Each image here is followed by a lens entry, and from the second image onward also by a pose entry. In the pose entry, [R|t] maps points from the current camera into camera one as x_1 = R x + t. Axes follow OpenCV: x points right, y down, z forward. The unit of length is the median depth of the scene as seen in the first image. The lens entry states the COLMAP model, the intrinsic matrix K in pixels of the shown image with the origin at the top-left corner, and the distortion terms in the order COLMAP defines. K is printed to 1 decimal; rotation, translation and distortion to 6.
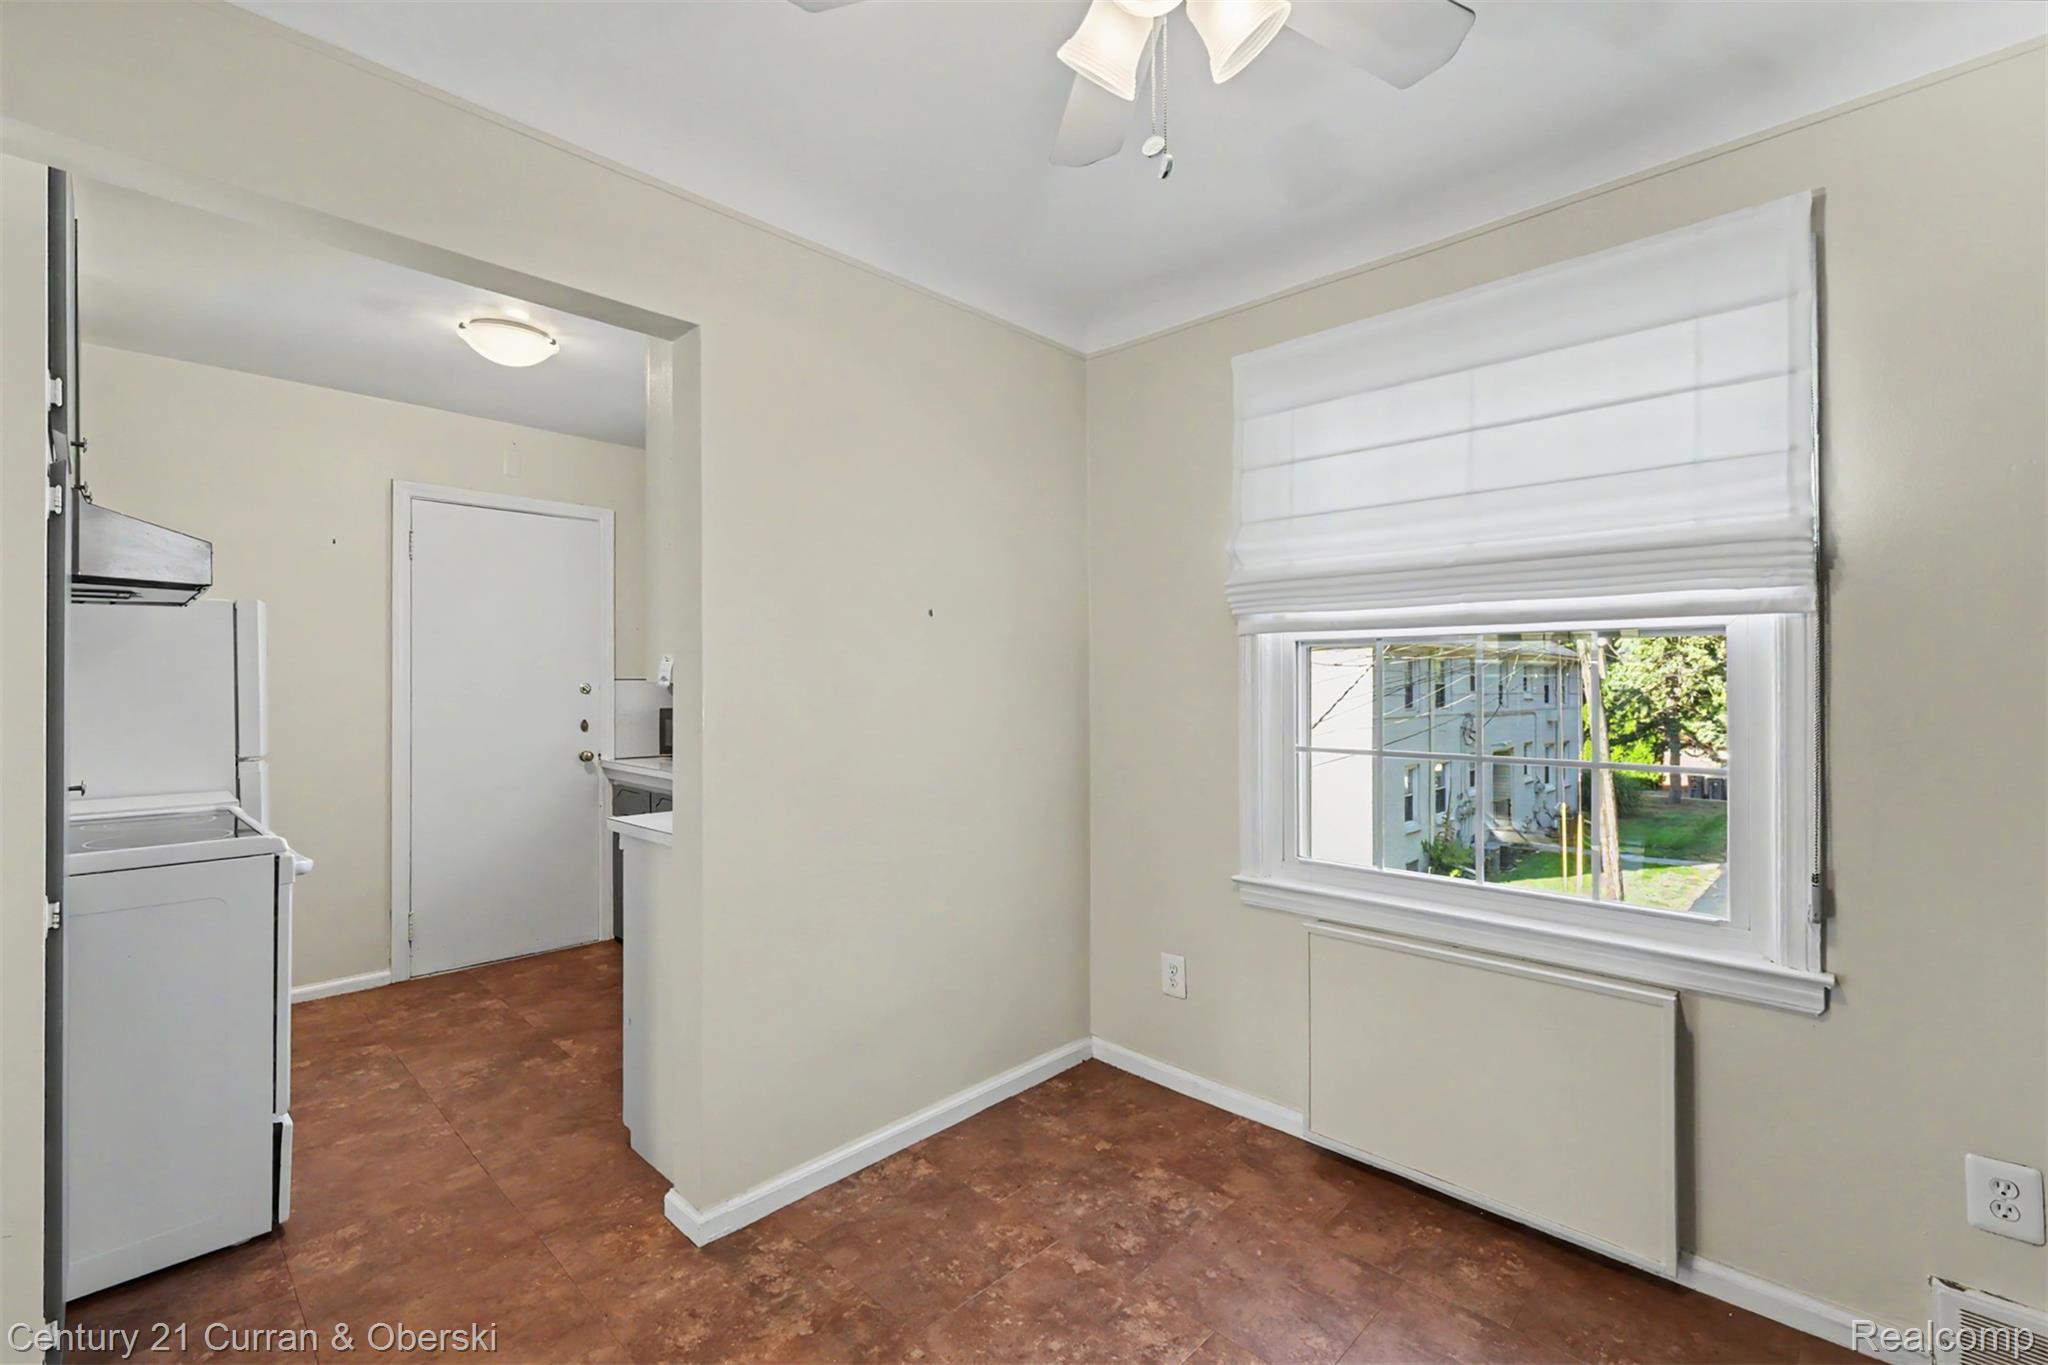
lens RADIAL K [[904.3, 0, 1031.5], [0, 904.3, 682.0], [0, 0, 1]] dist [0.002462, 0.000258]
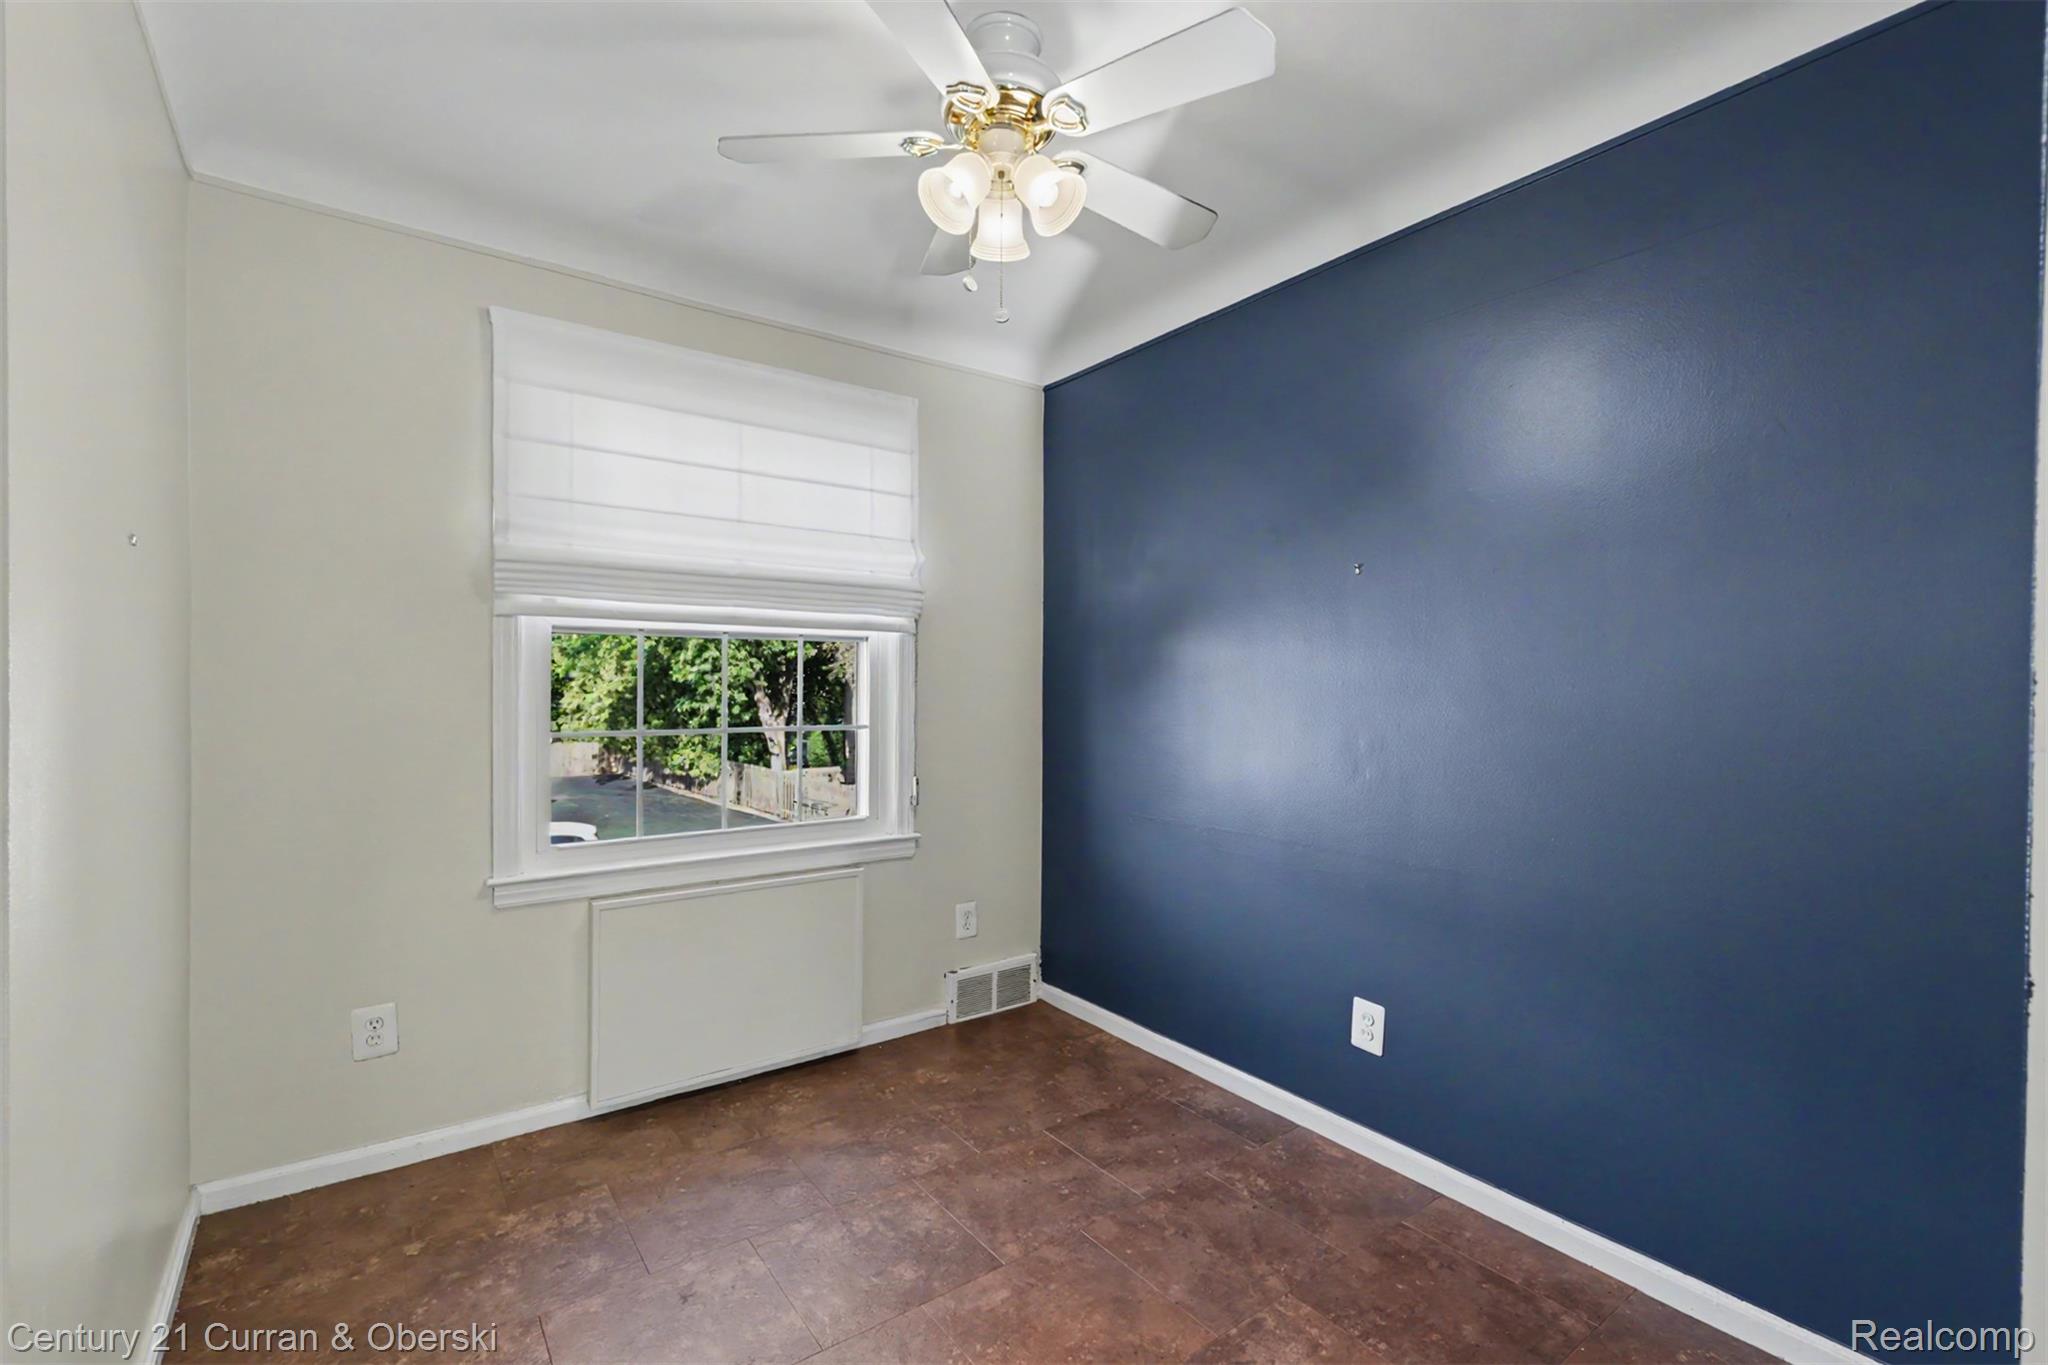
lens RADIAL K [[904.3, 0, 1030.0], [0, 904.3, 694.4], [0, 0, 1]] dist [0.002462, 0.000258]
pose [[0.157994, -0.012567, 0.987360, -0.698110], [-0.005440, 0.999893, 0.013597, 0.014985], [-0.987425, -0.007520, 0.157909, 0.390063]]
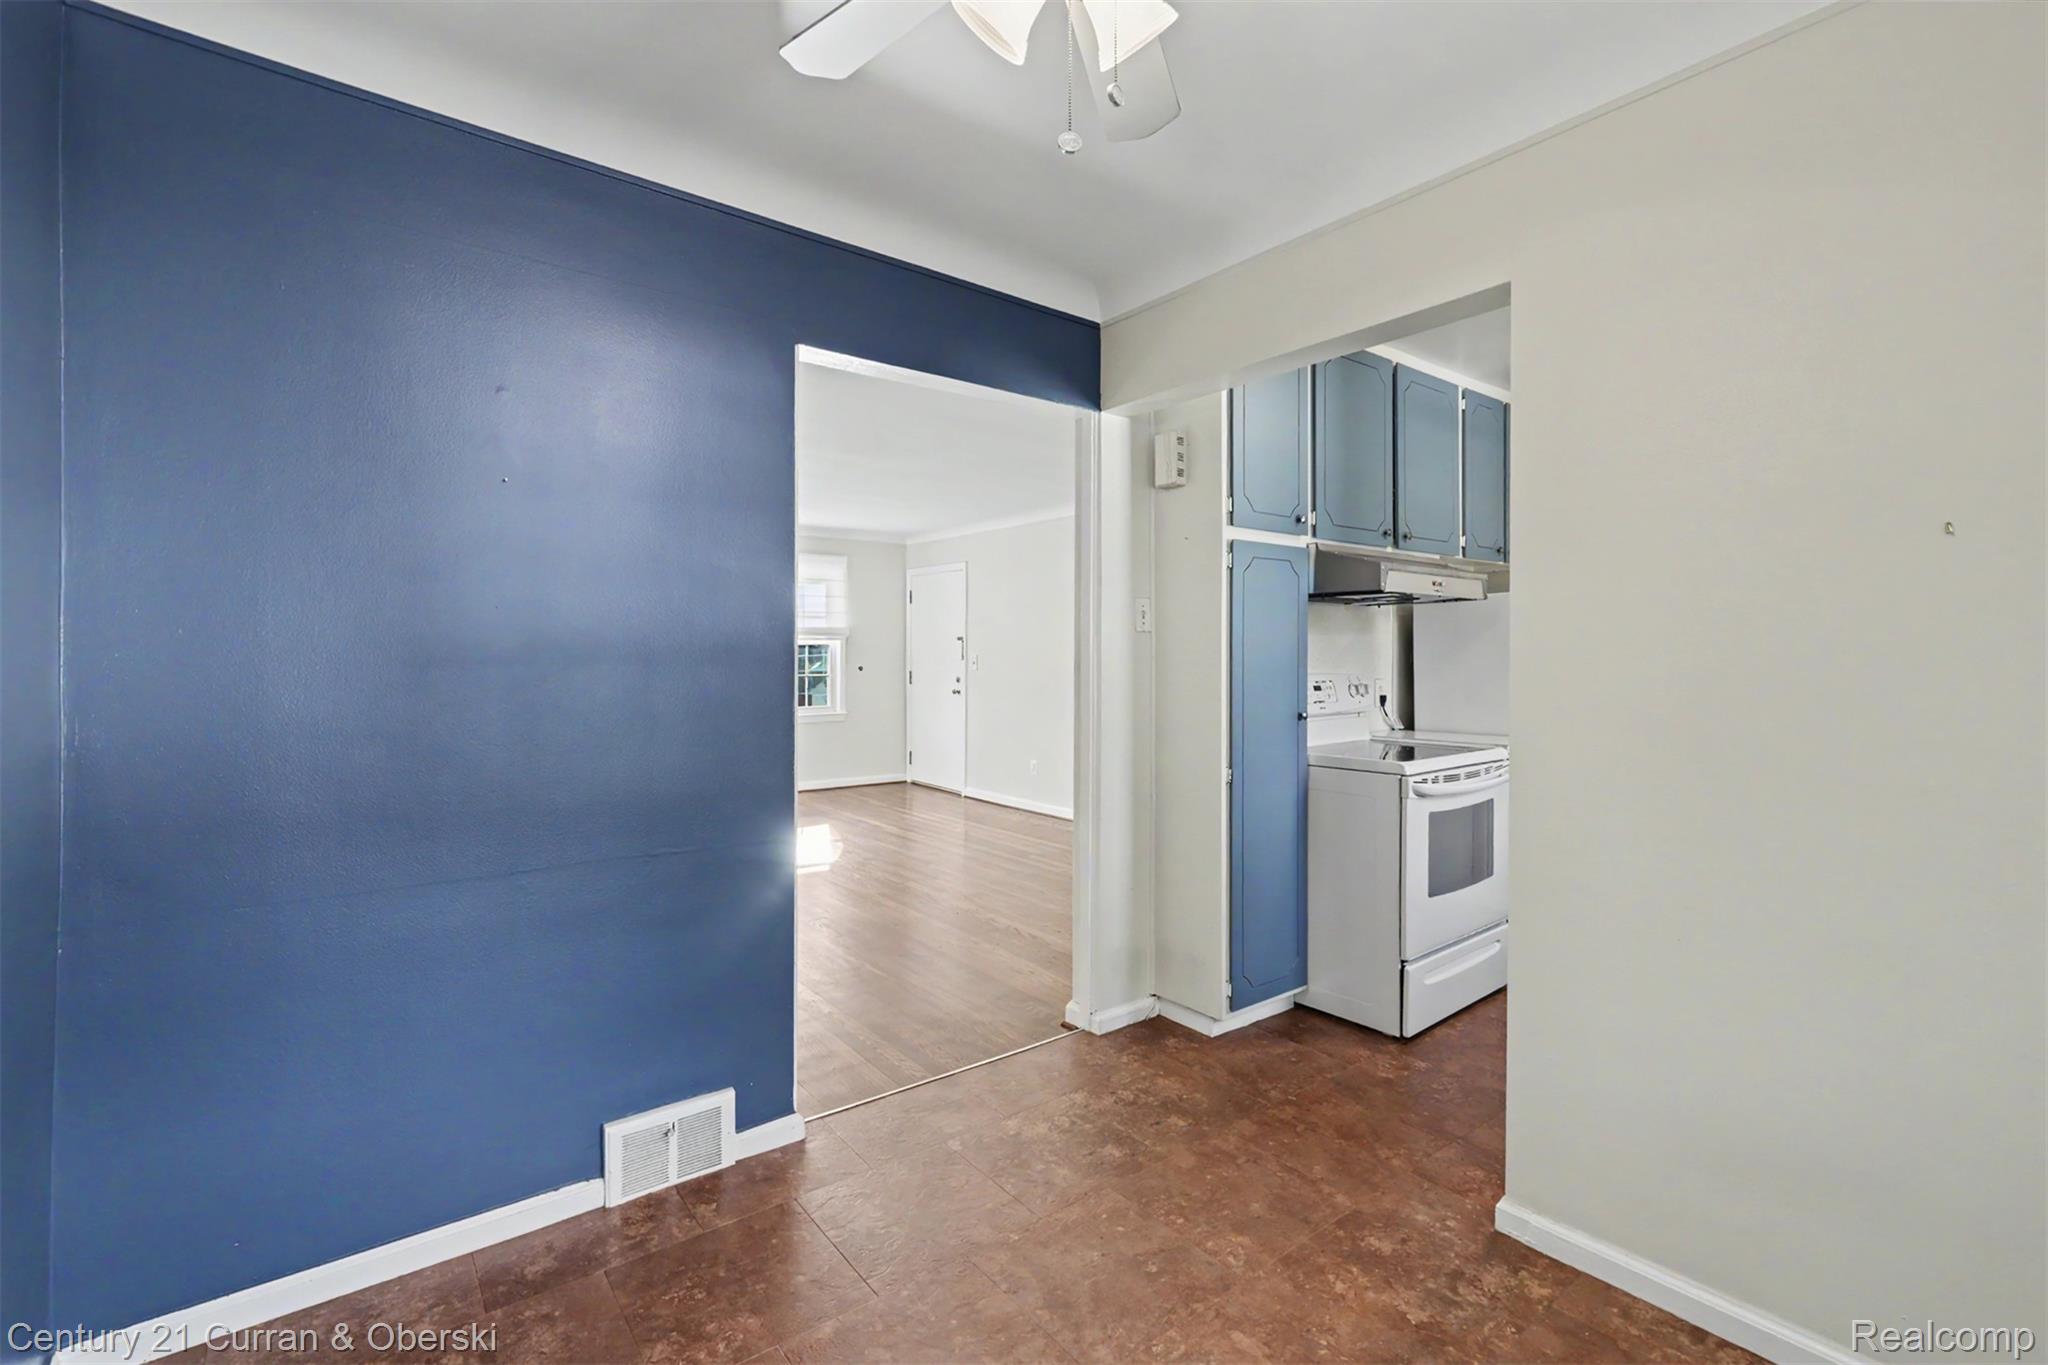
lens RADIAL K [[904.3, 0, 1022.0], [0, 904.3, 670.9], [0, 0, 1]] dist [0.002462, 0.000258]
pose [[-0.146603, 0.019926, -0.988995, 0.639380], [0.002648, 0.999801, 0.019751, -0.005169], [0.989192, 0.000277, -0.146626, 0.600661]]
